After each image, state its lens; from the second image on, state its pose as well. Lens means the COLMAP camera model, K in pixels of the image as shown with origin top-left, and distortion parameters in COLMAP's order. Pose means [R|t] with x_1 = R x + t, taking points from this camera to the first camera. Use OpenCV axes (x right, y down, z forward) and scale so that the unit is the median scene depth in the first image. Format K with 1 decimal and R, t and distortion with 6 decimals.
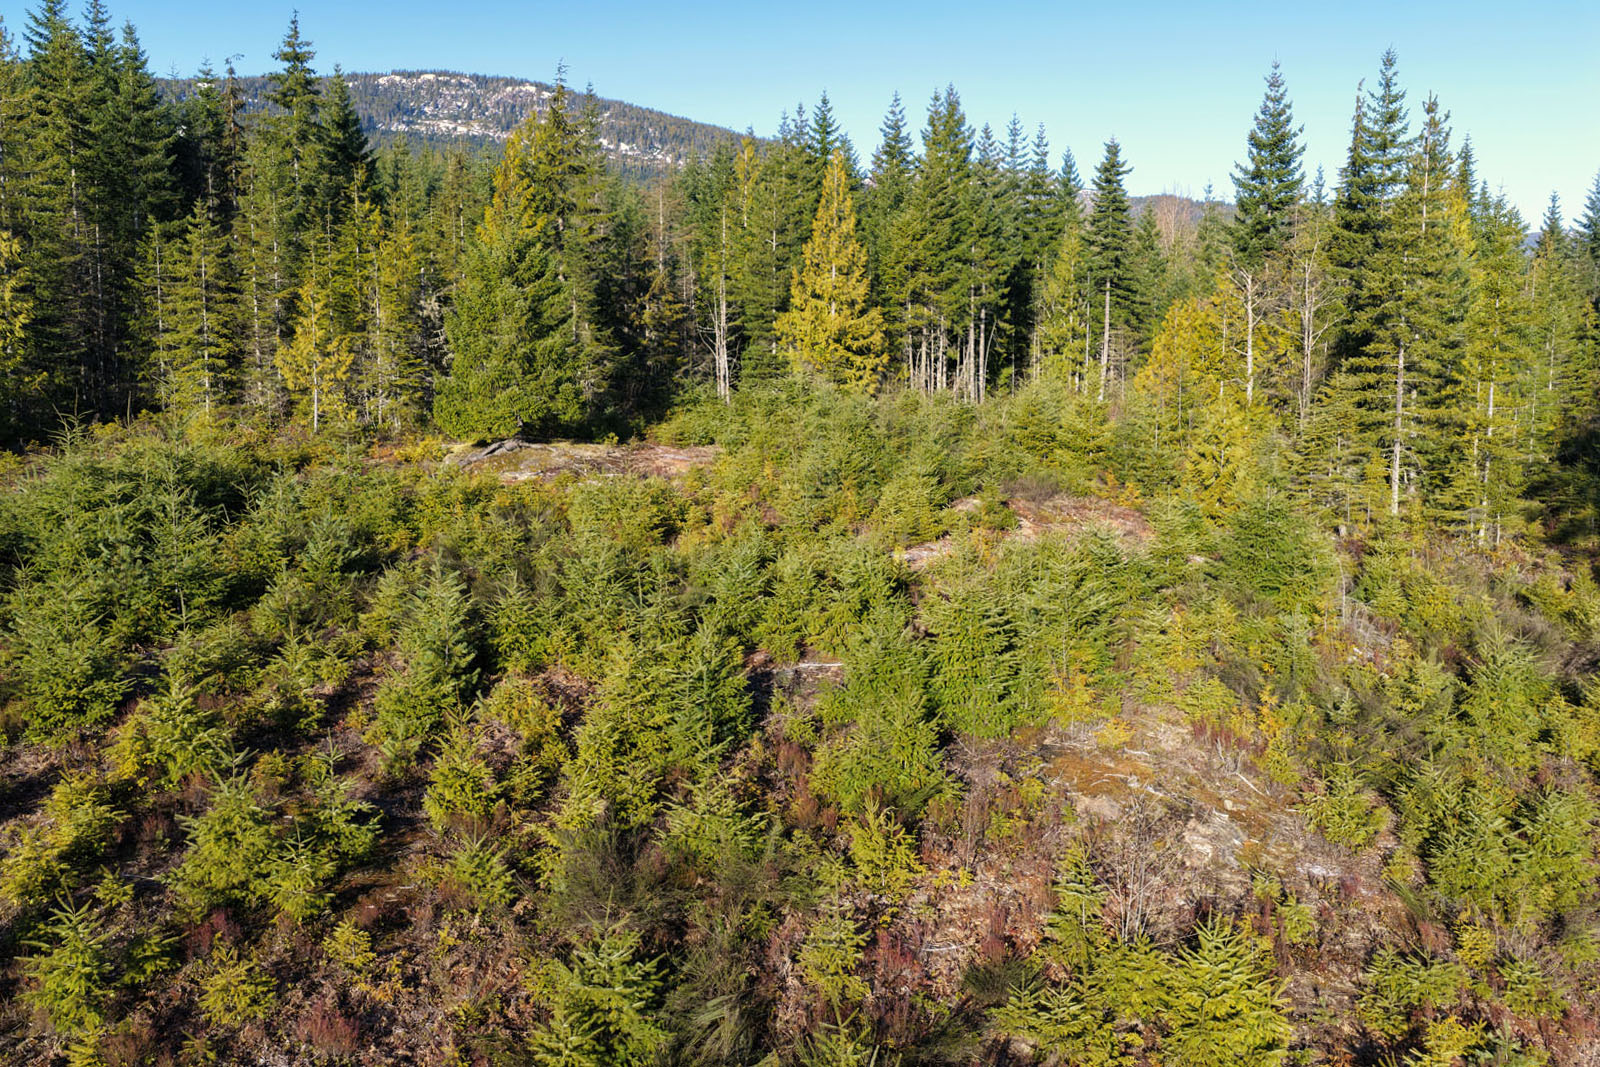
lens RADIAL K [[1327.7, 0, 800.6], [0, 1327.7, 475.7], [0, 0, 1]] dist [-0.002741, 0.017915]
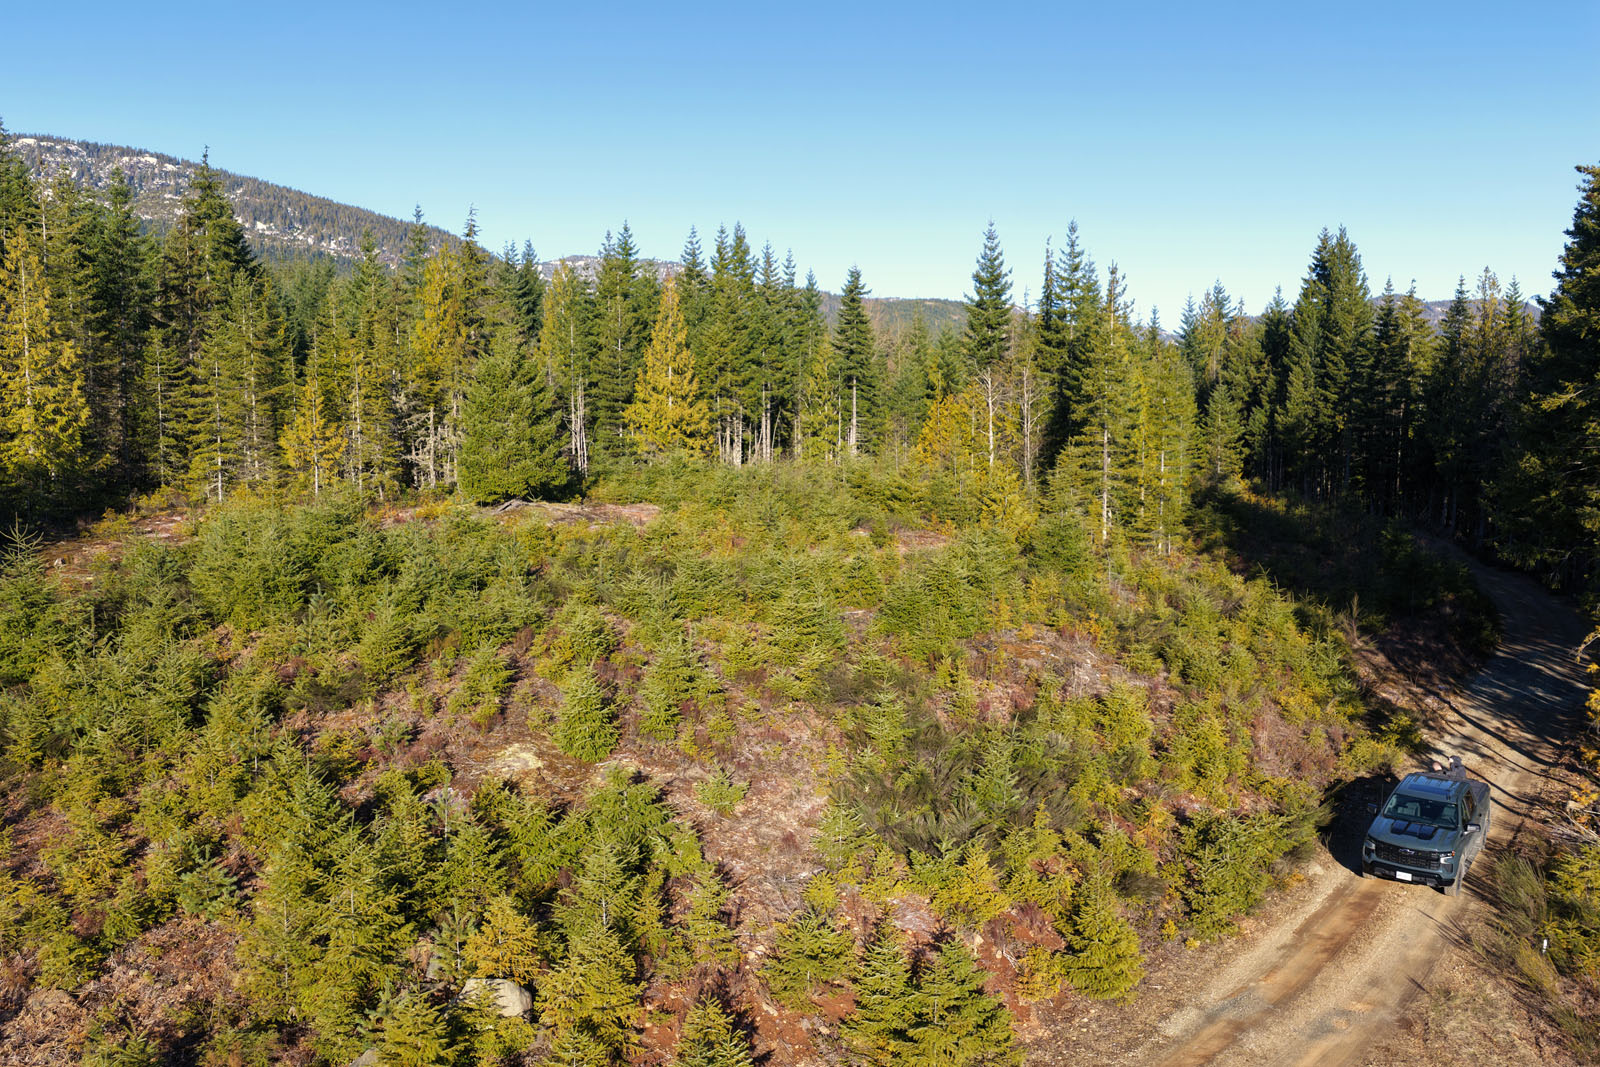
lens RADIAL K [[1296.2, 0, 800.0], [0, 1296.2, 533.5], [0, 0, 1]] dist [0.004670, 0.017877]
pose [[0.967000, -0.025261, 0.253520, -0.172617], [0.030051, 0.999435, -0.015039, 0.022851], [-0.252997, 0.022161, 0.967213, -0.226129]]
